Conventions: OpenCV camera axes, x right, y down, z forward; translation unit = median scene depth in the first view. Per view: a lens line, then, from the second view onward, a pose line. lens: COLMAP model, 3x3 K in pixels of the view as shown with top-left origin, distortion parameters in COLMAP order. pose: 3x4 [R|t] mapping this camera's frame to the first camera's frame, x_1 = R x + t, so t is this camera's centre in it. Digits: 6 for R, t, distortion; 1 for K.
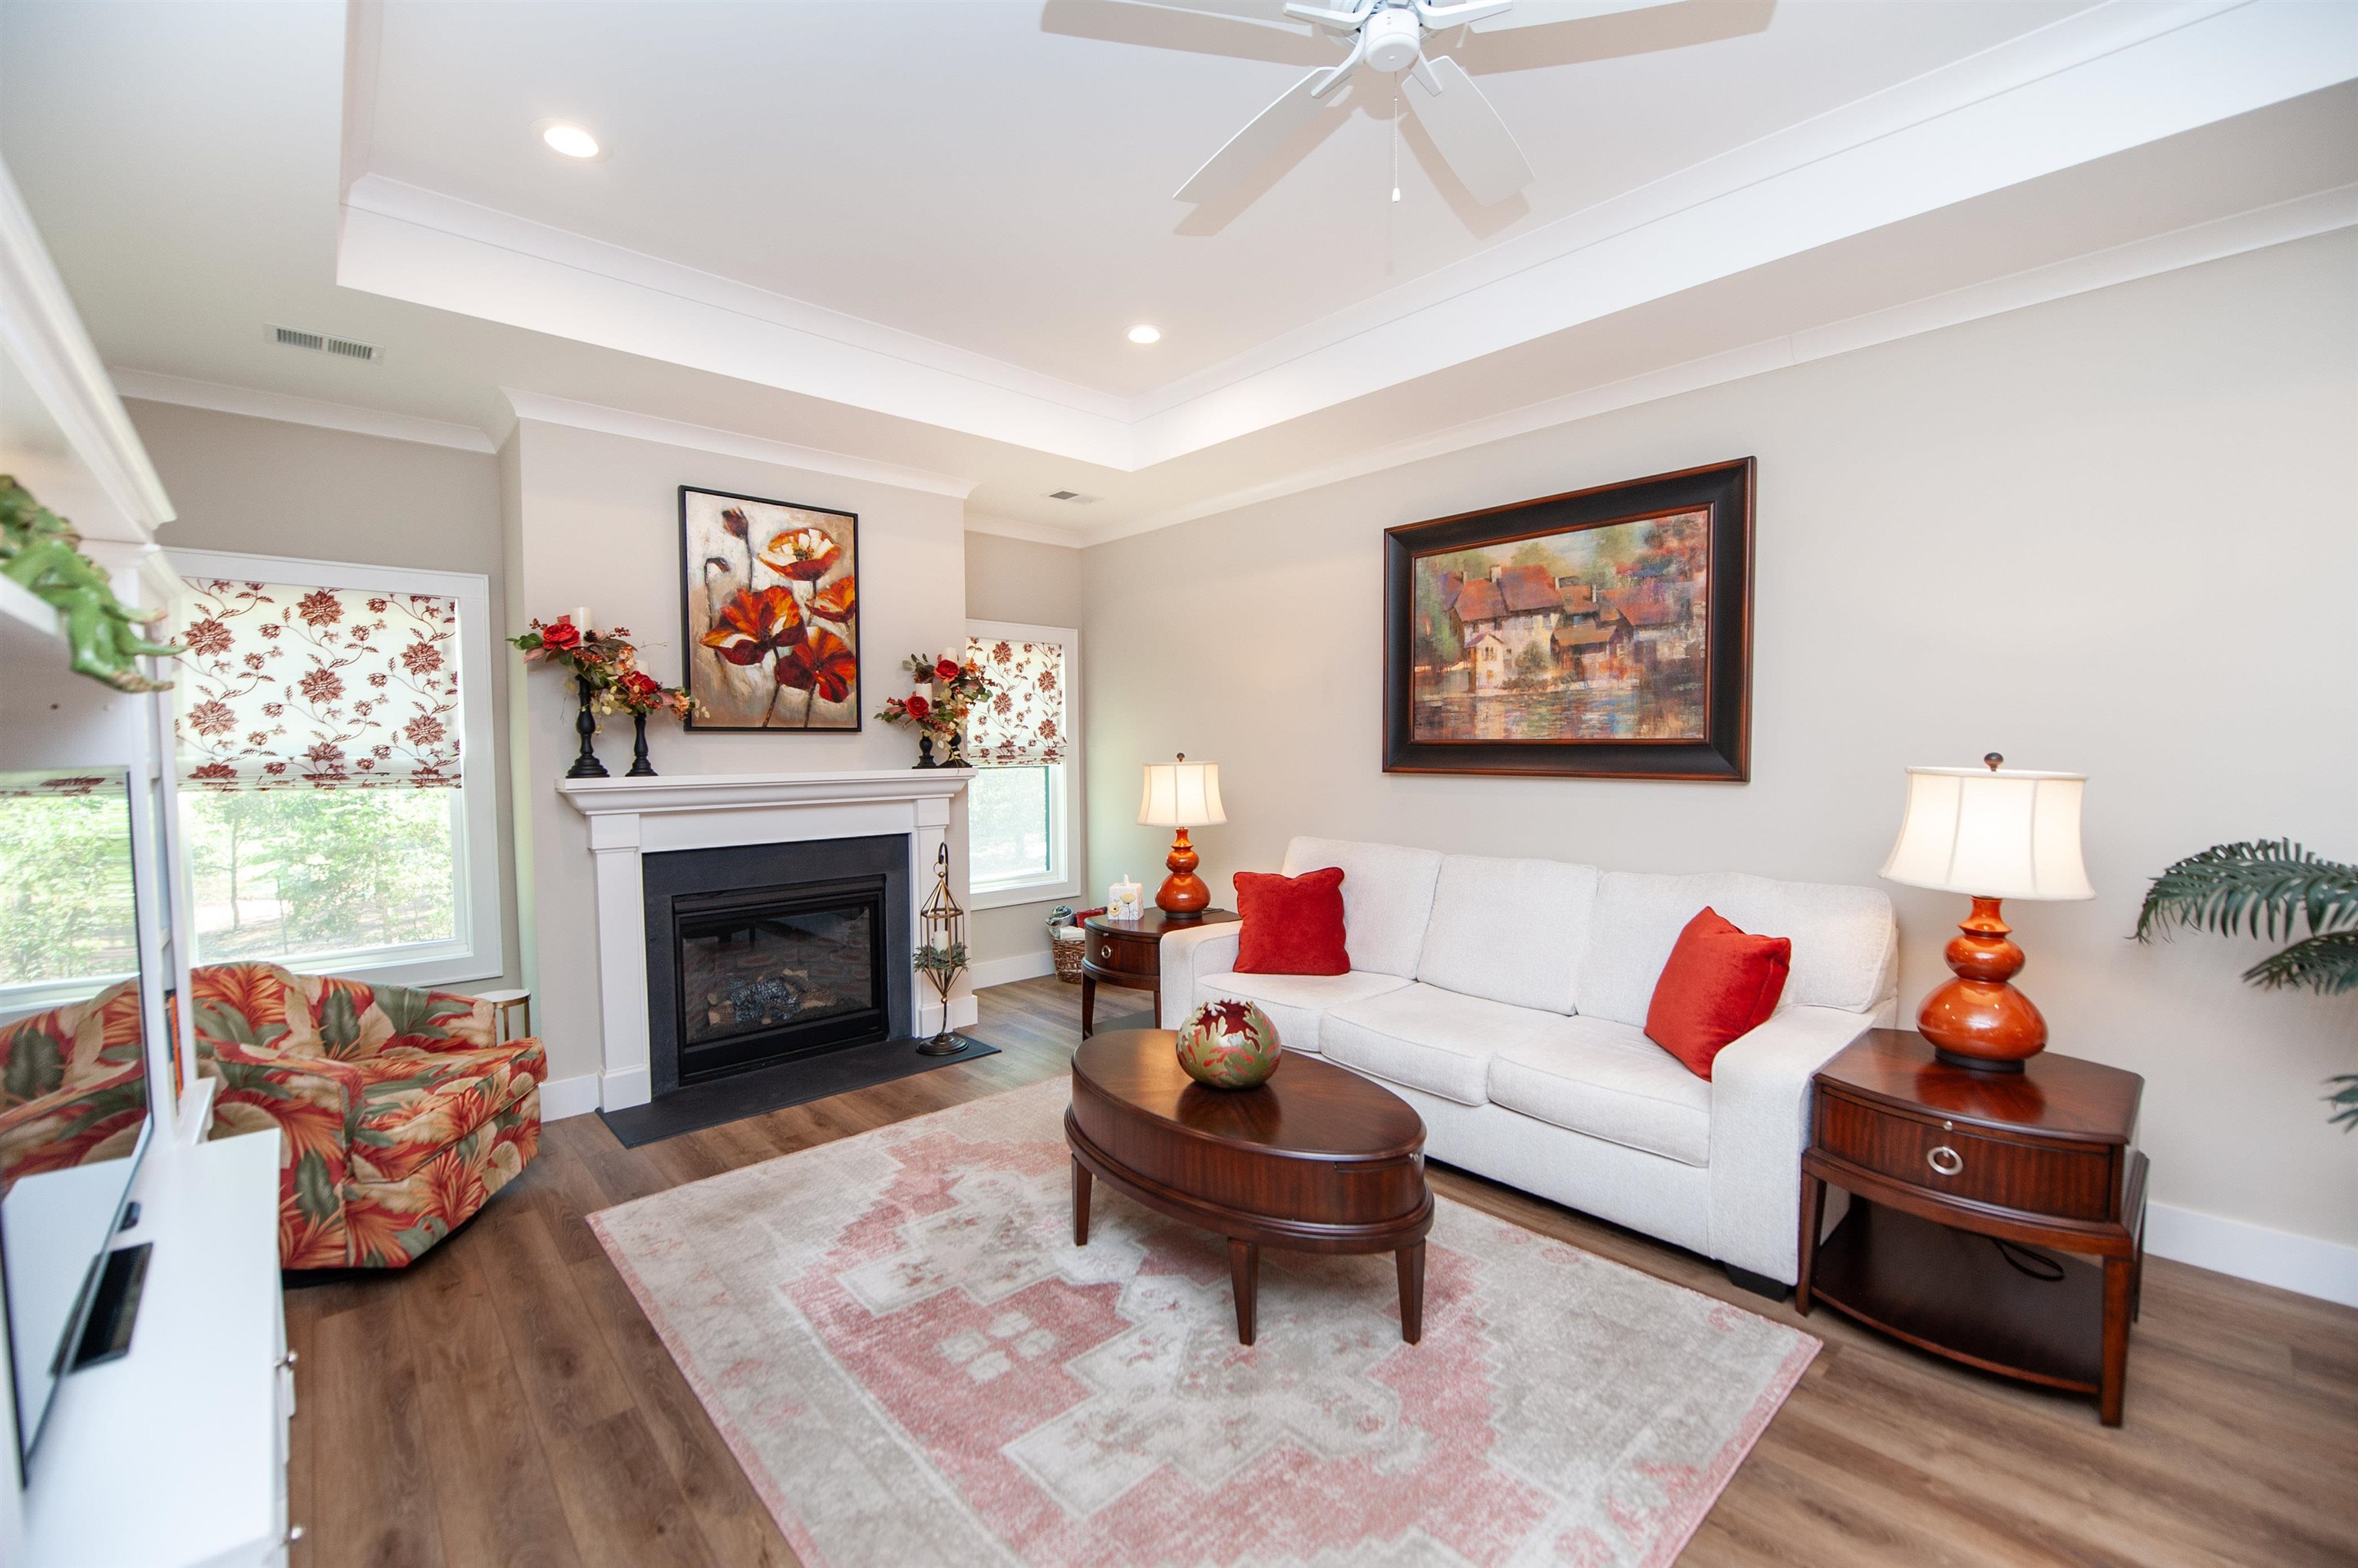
lens RADIAL K [[945.9, 0, 1184.0], [0, 945.9, 785.7], [0, 0, 1]] dist [-0.021092, -0.000496]
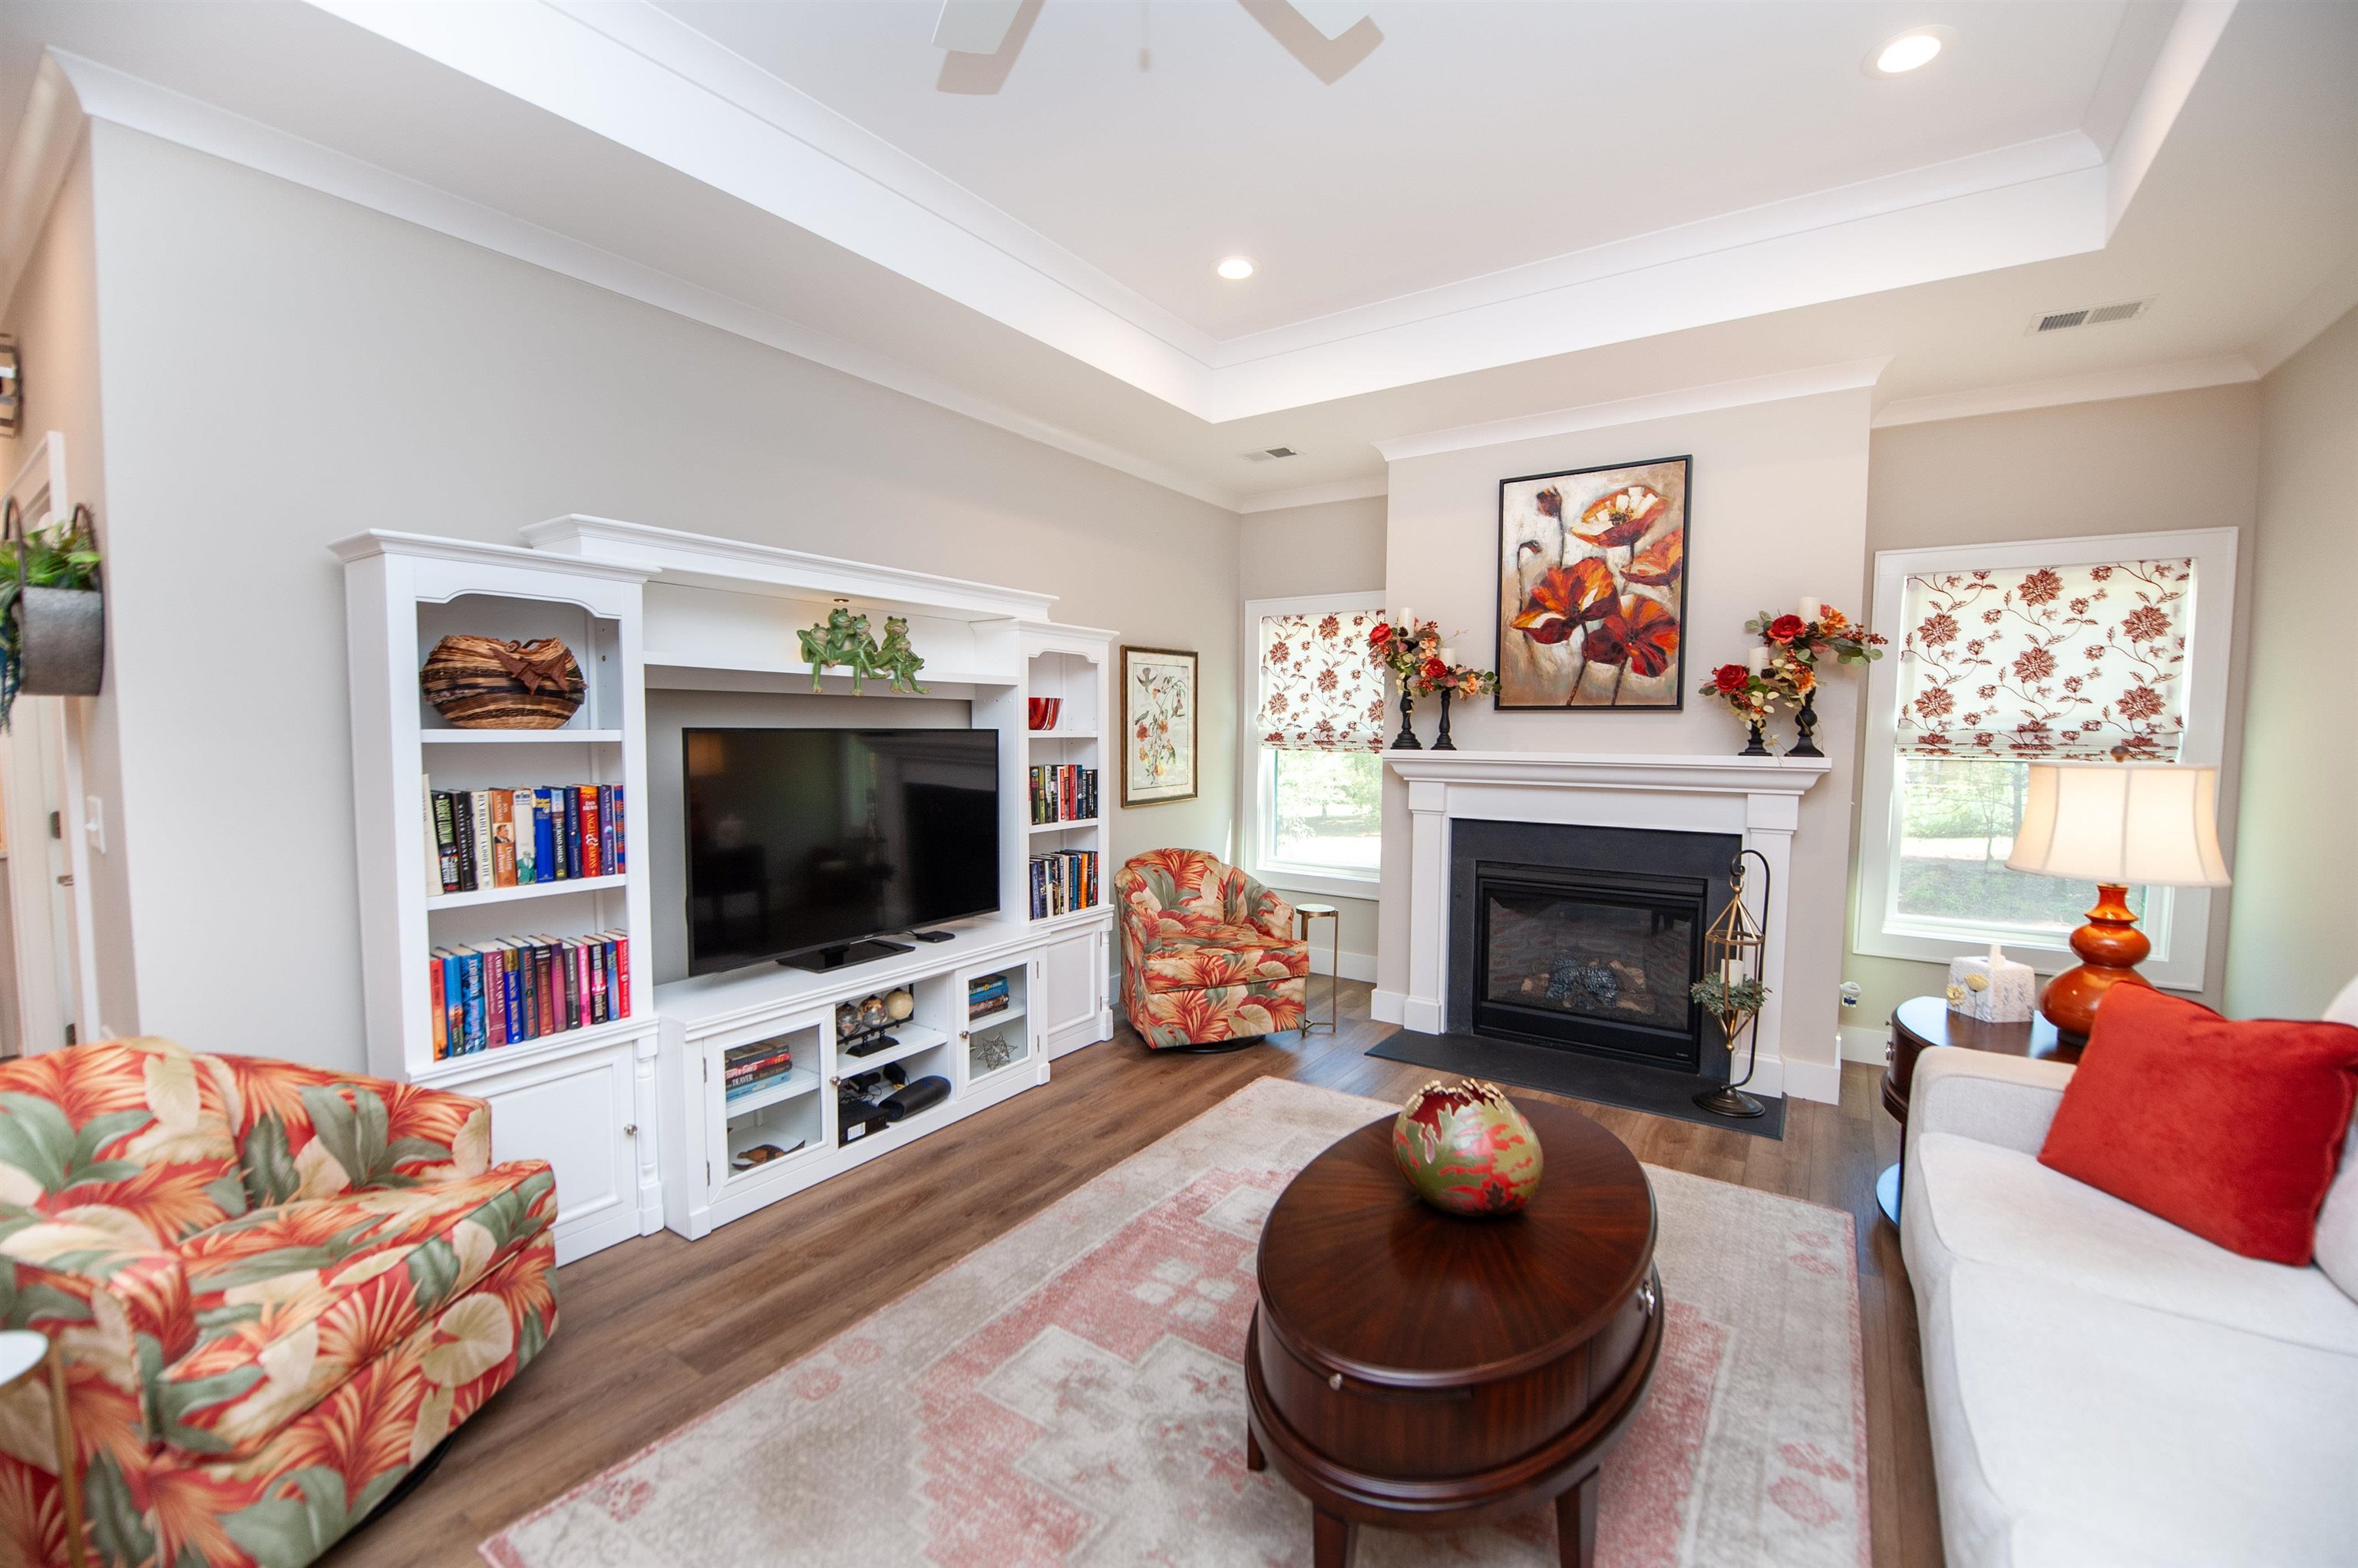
lens RADIAL K [[945.9, 0, 1186.6], [0, 945.9, 787.9], [0, 0, 1]] dist [-0.021092, -0.000496]
pose [[0.230189, 0.073510, -0.970365, 0.422830], [-0.048389, 0.996774, 0.064032, -0.020639], [0.971942, 0.032216, 0.233004, 0.391045]]
